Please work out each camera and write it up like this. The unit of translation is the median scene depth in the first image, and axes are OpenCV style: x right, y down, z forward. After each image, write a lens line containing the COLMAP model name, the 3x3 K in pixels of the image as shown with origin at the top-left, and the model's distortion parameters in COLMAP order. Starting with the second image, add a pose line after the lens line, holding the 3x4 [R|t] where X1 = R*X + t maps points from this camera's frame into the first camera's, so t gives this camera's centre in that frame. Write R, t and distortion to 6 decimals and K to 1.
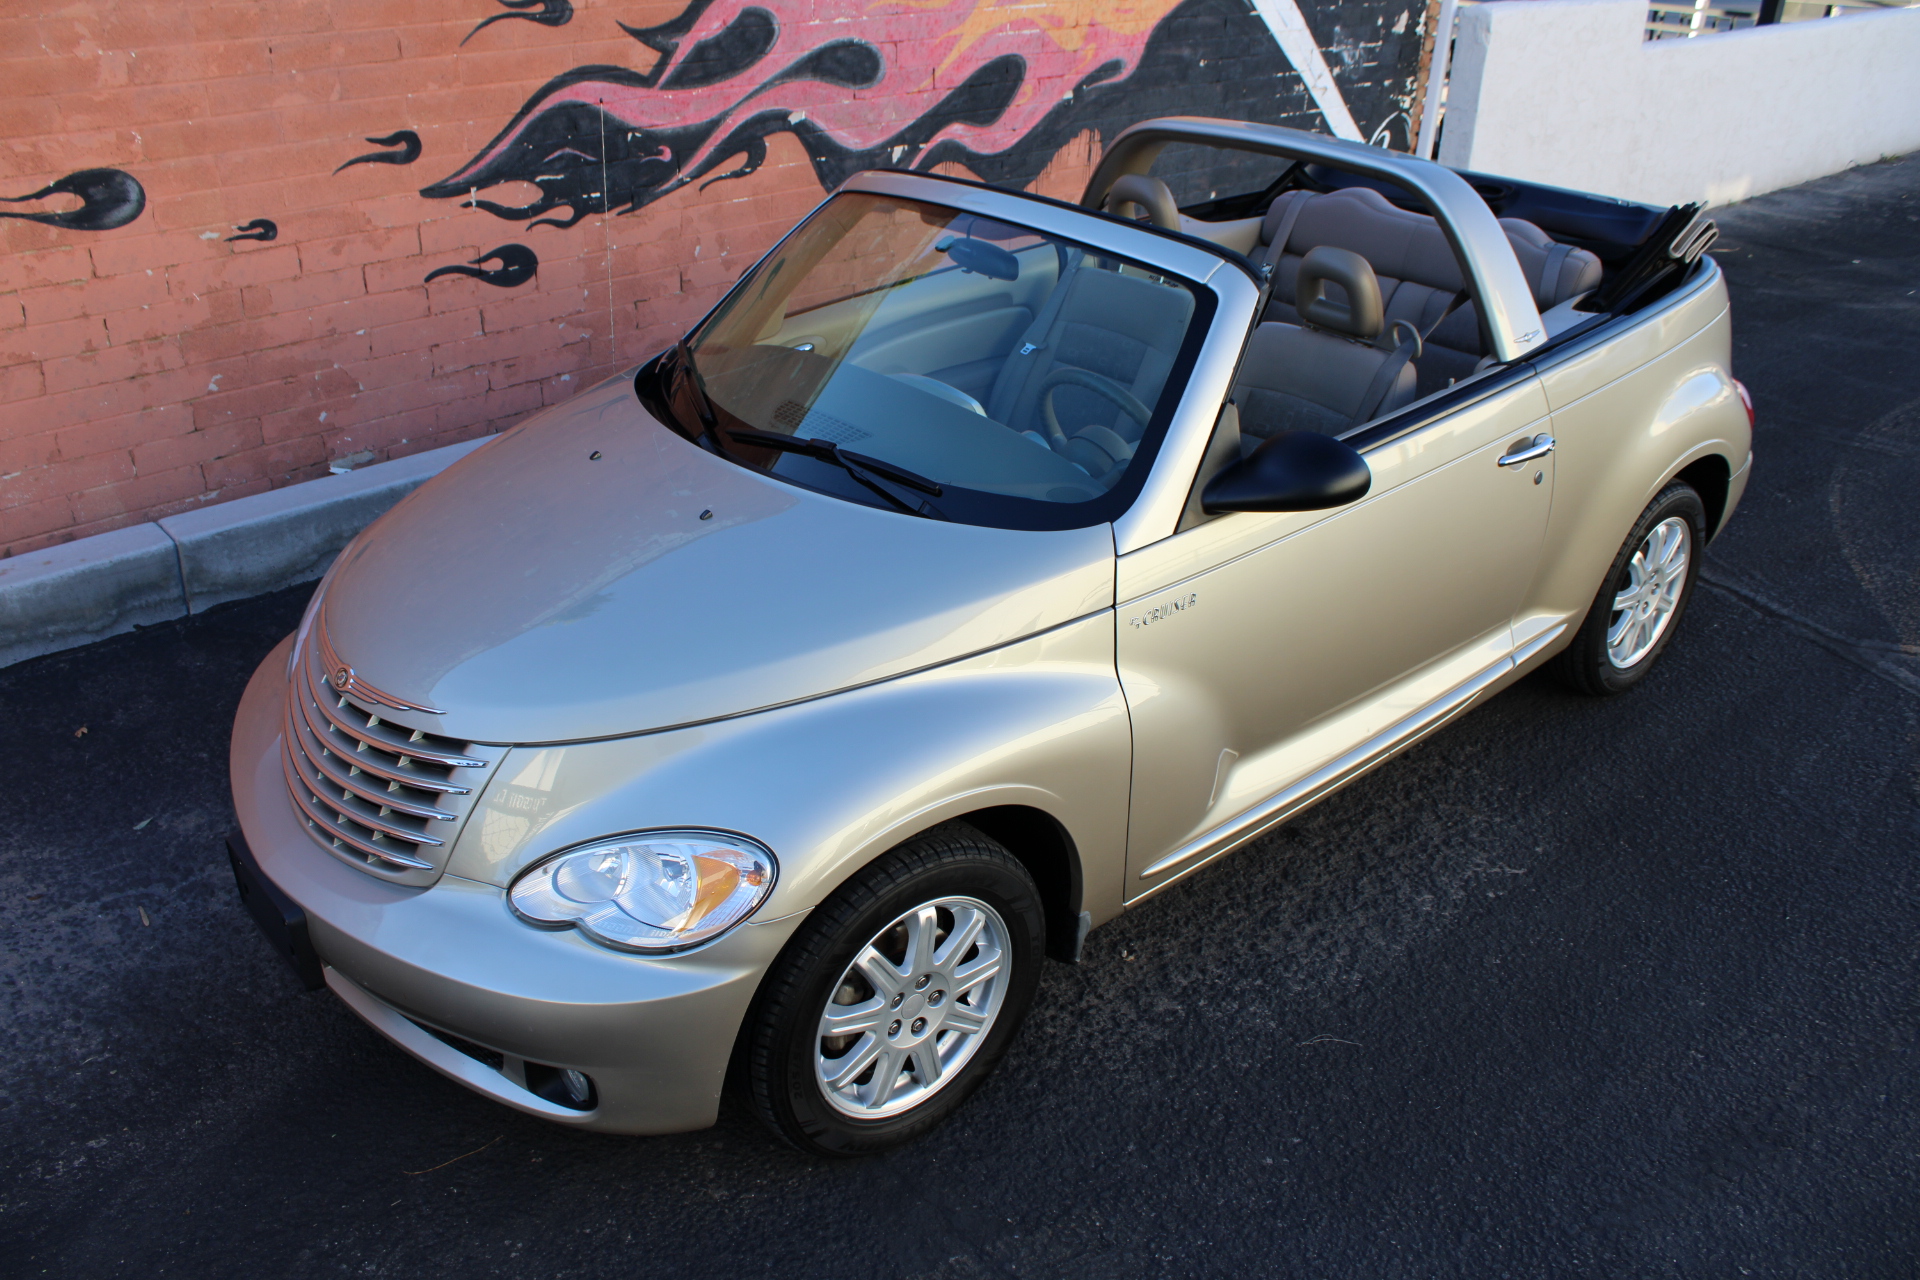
lens RADIAL K [[1594.7, 0, 929.2], [0, 1594.7, 637.0], [0, 0, 1]] dist [-0.163117, 0.146754]
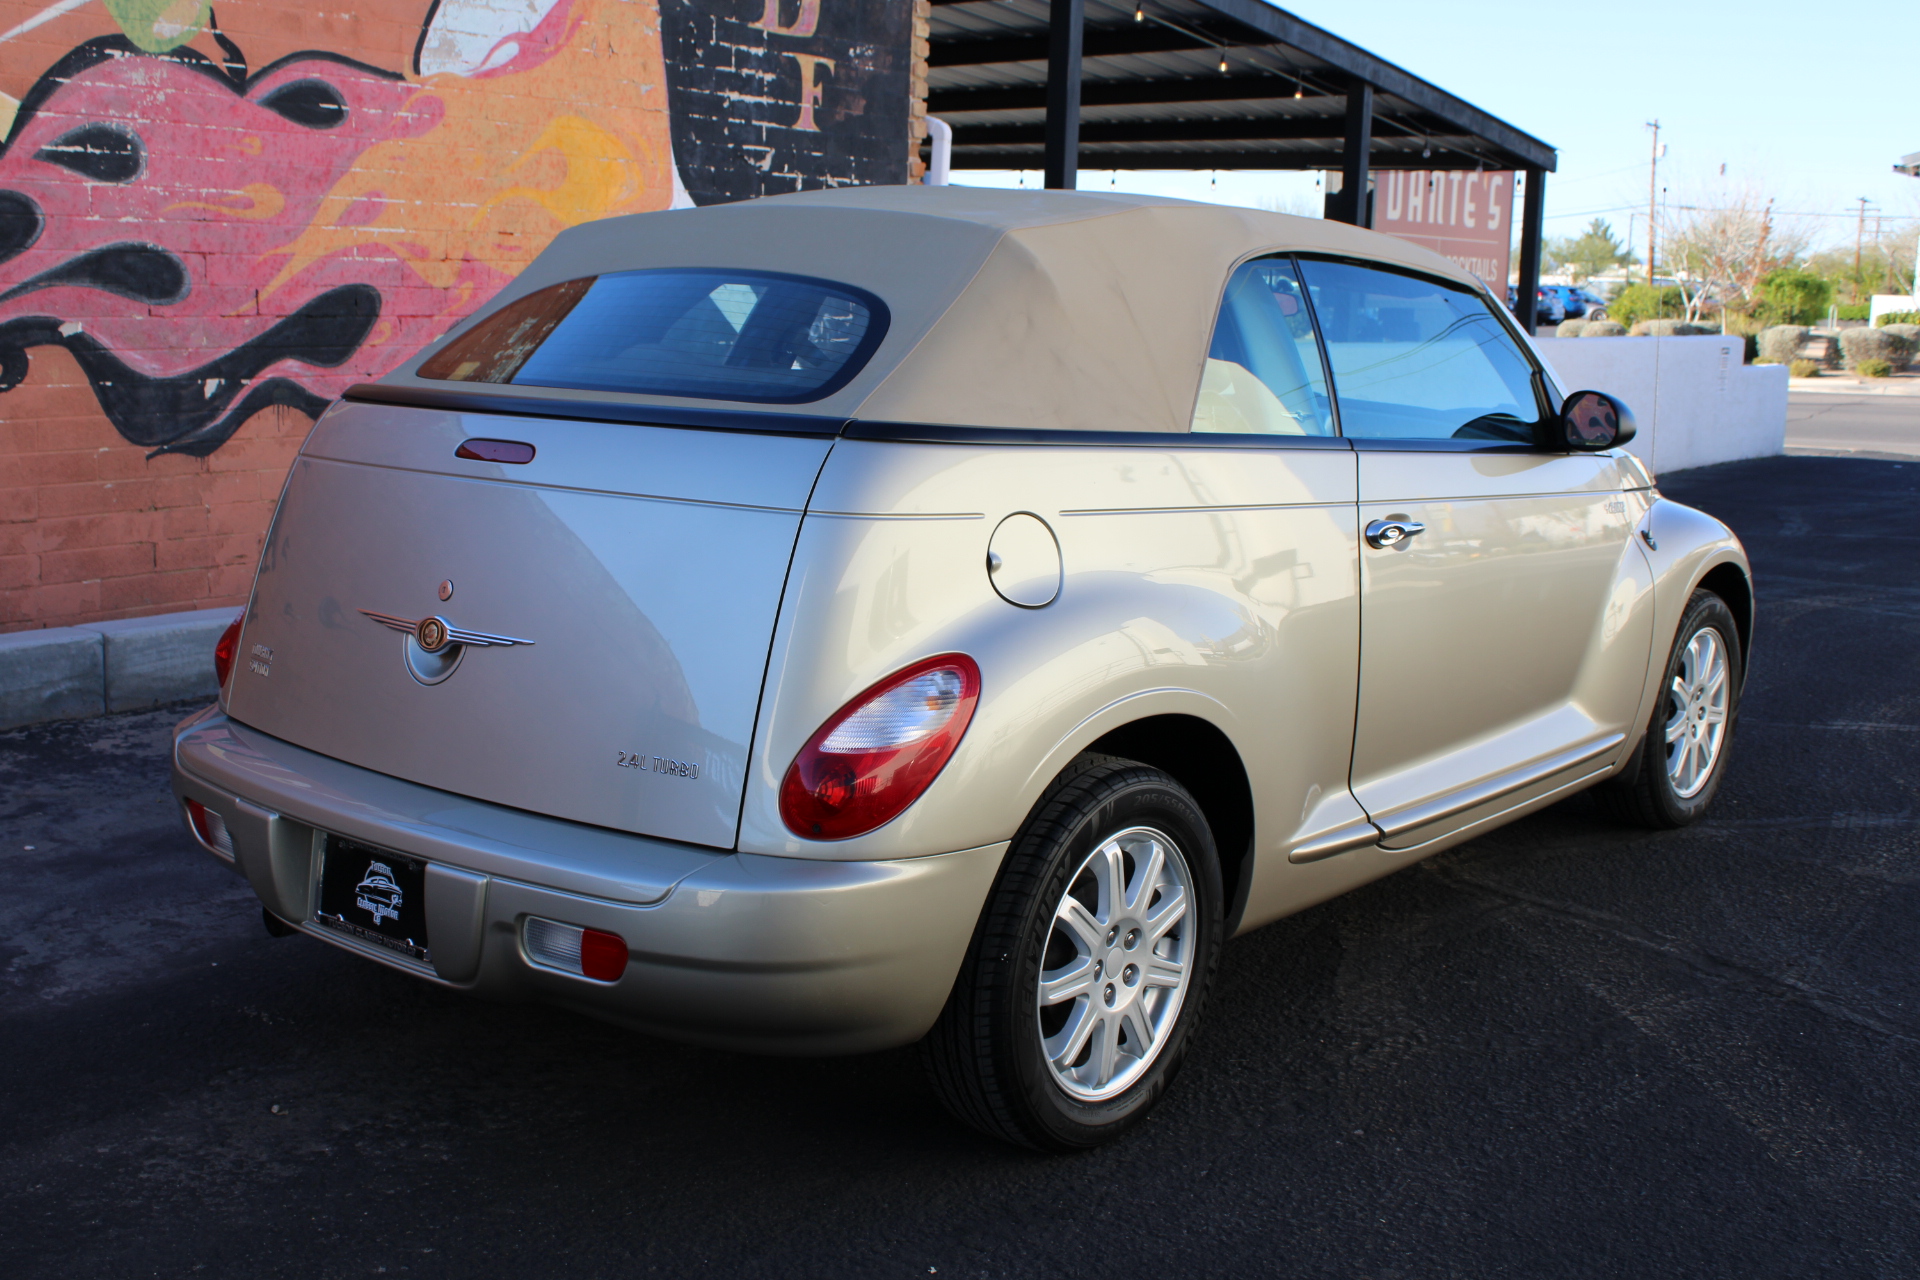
lens RADIAL K [[2087.0, 0, 926.2], [0, 2087.0, 651.2], [0, 0, 1]] dist [-0.062225, 0.000000]
pose [[0.978953, -0.021111, 0.202989, 0.140879], [0.080067, 0.954622, -0.286855, 0.187802], [-0.187722, 0.297071, 0.936221, -0.048820]]
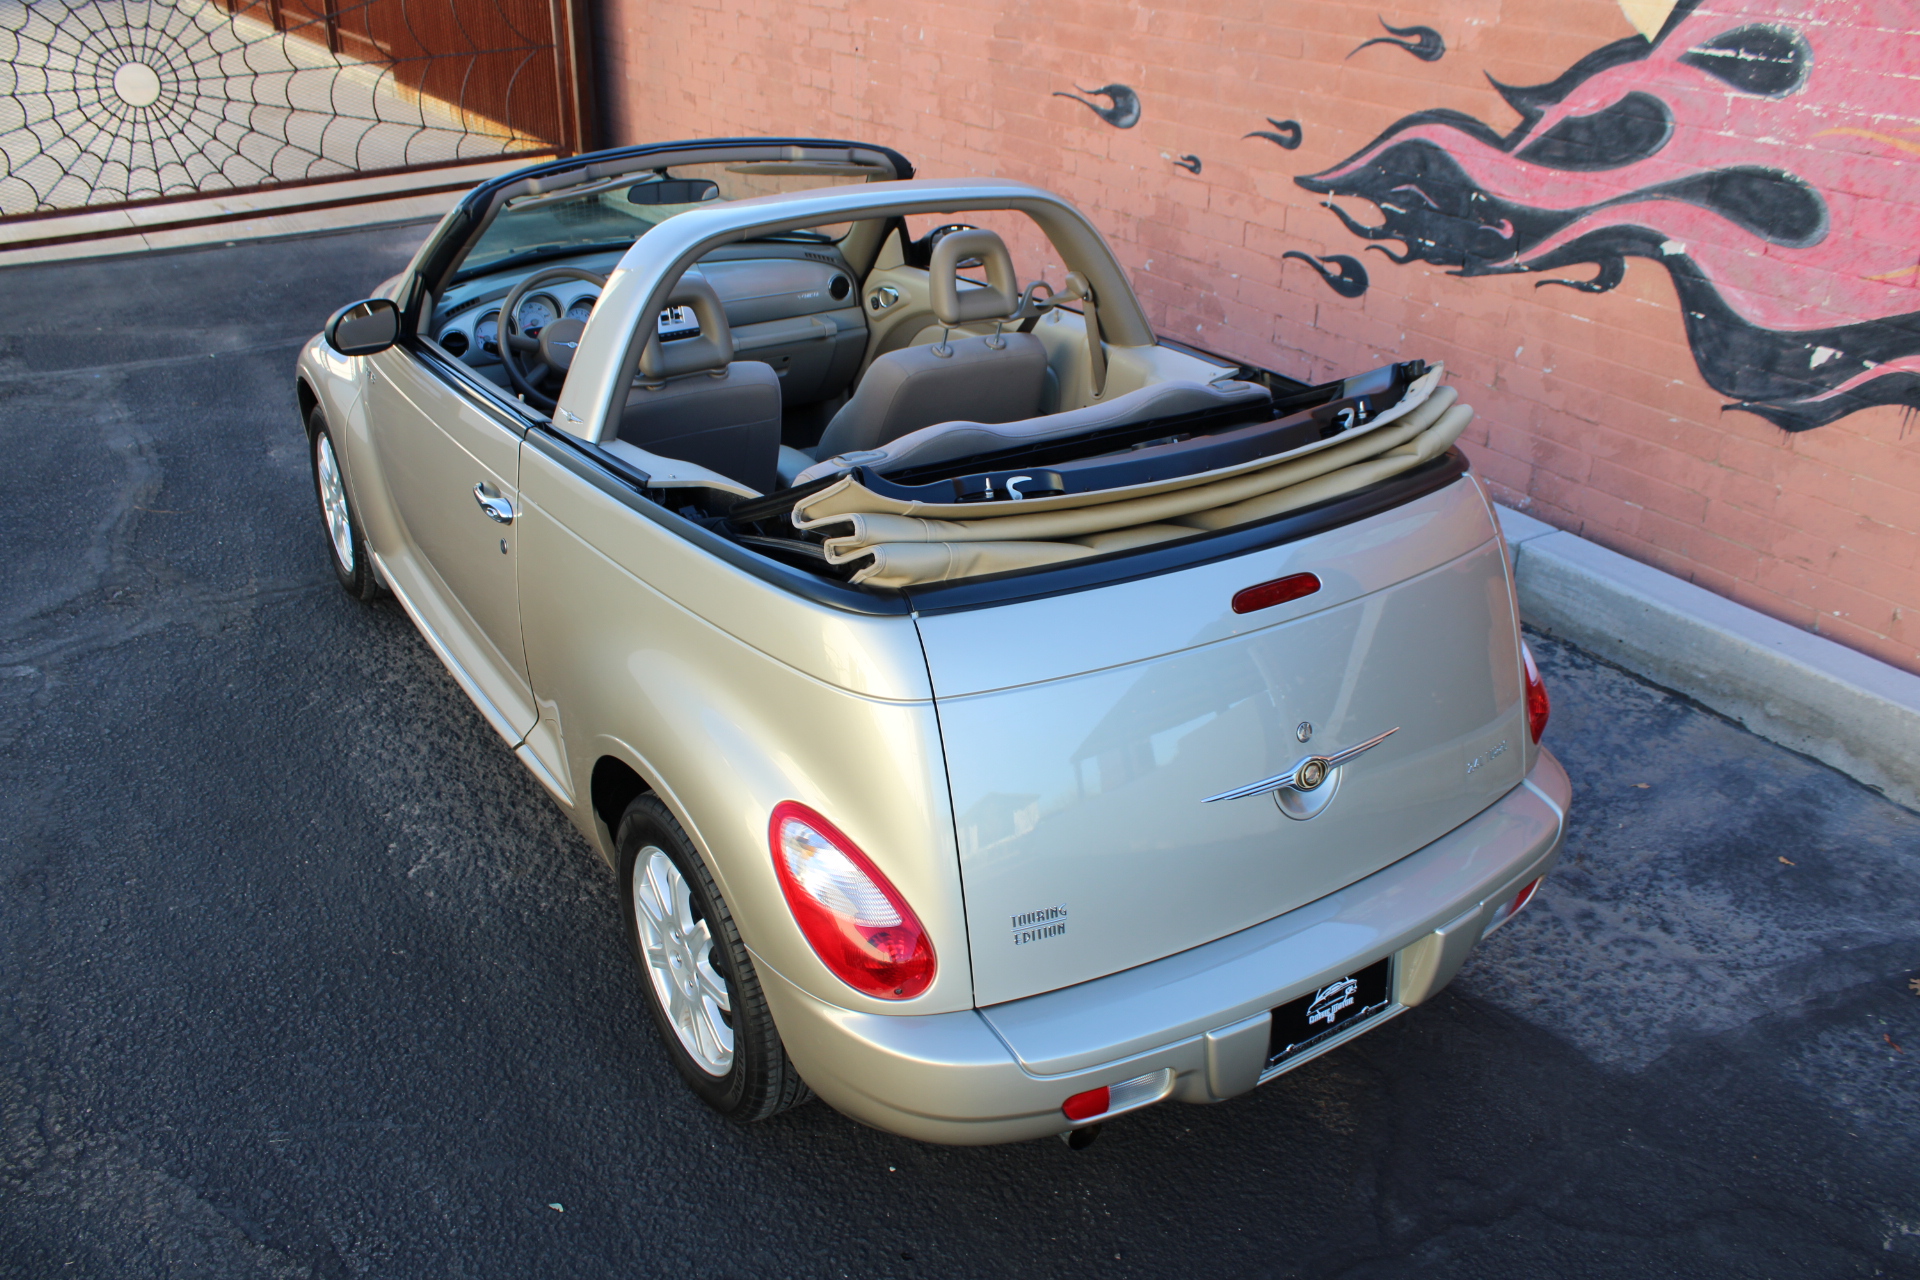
lens RADIAL K [[1594.7, 0, 943.7], [0, 1594.7, 640.3], [0, 0, 1]] dist [-0.163117, 0.146754]
pose [[-0.131560, 0.438638, -0.888982, 0.772116], [-0.466981, 0.763618, 0.445889, -0.378607], [0.874426, 0.473798, 0.104374, 0.746199]]
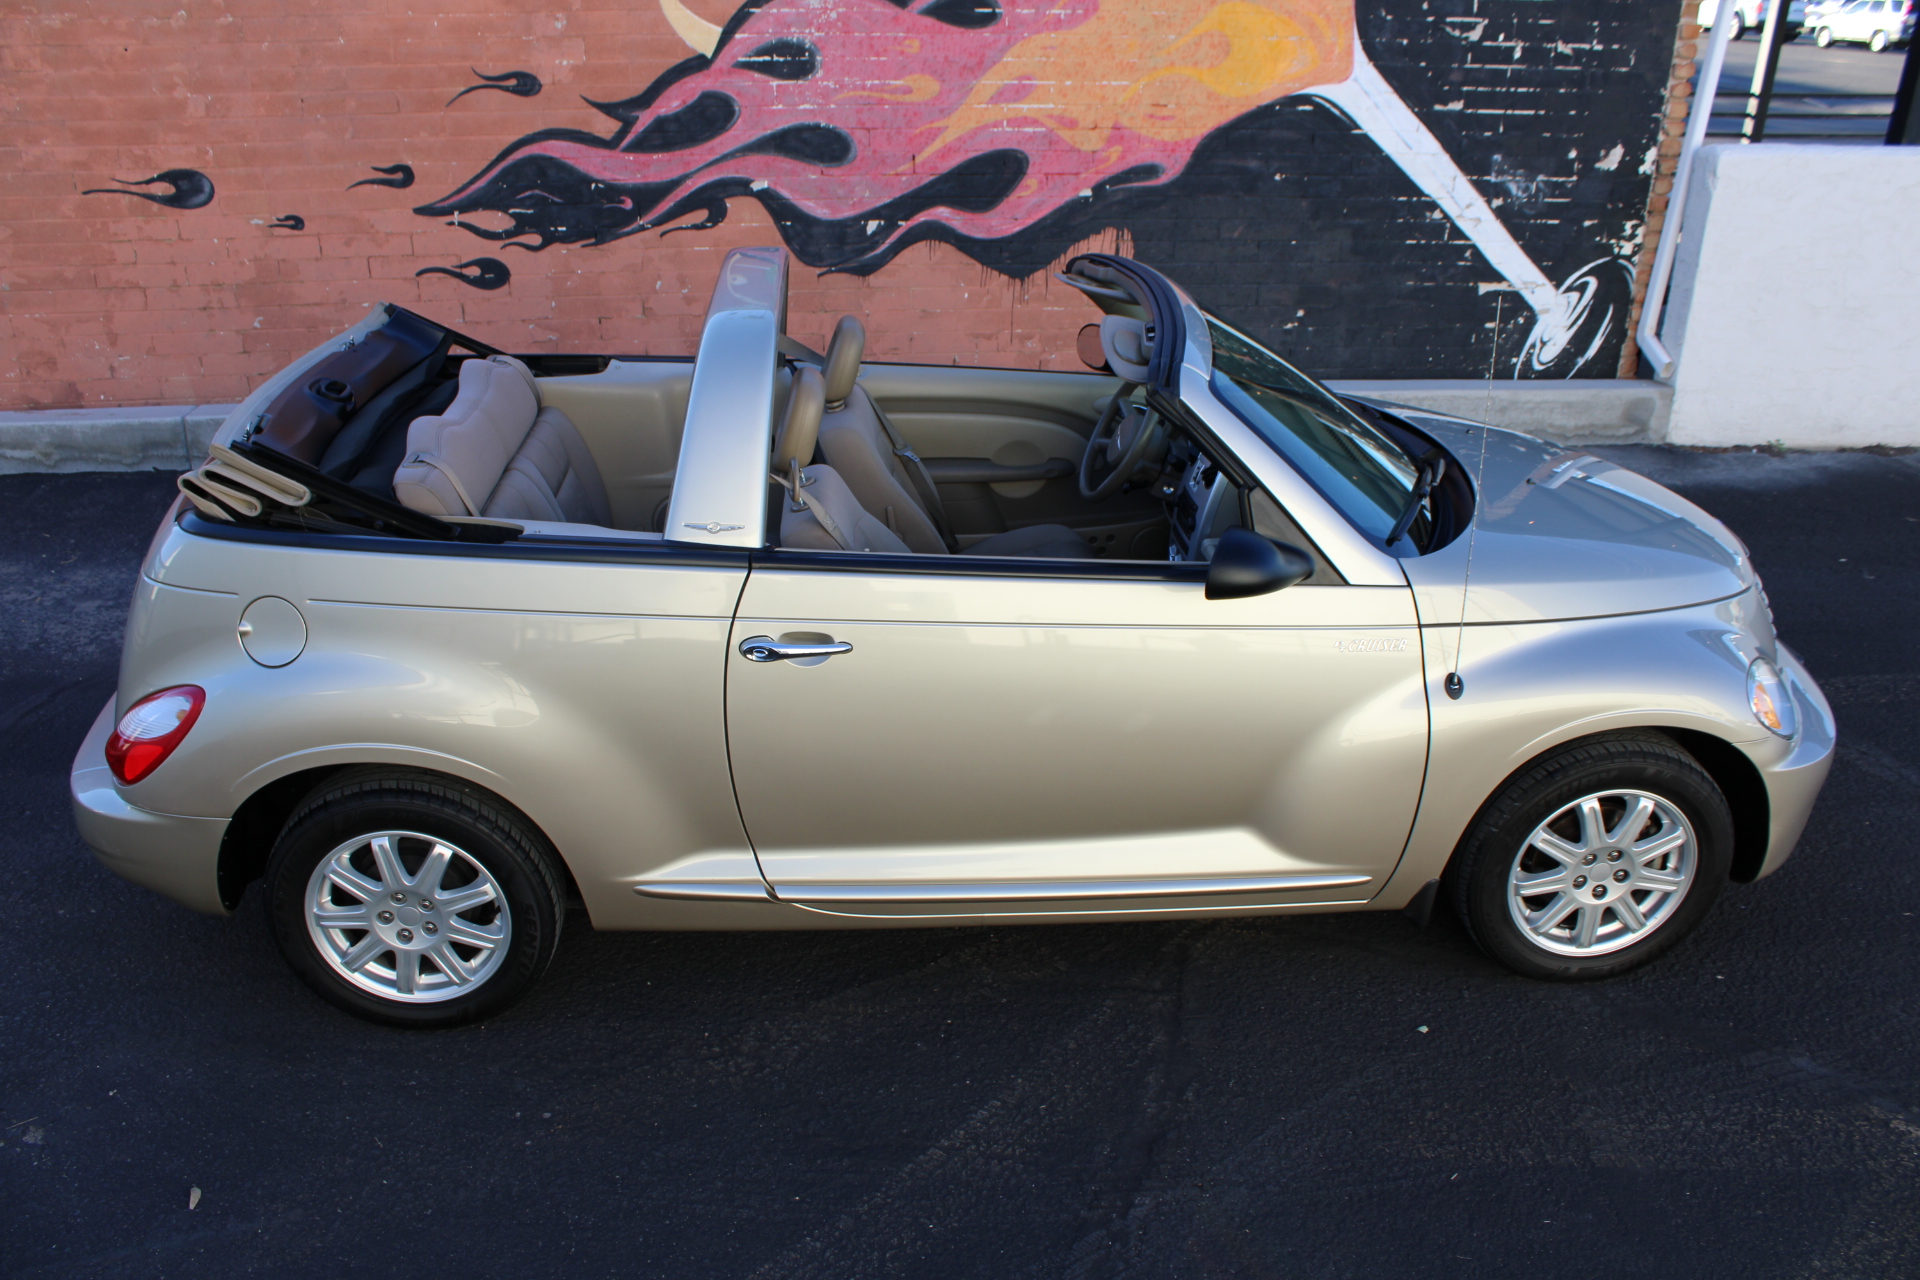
lens RADIAL K [[1594.7, 0, 942.0], [0, 1594.7, 649.3], [0, 0, 1]] dist [-0.163117, 0.146754]
pose [[0.816031, 0.240533, -0.525583, 0.786643], [-0.264511, 0.963902, 0.030444, -0.071042], [0.513933, 0.114179, 0.850197, 0.109659]]
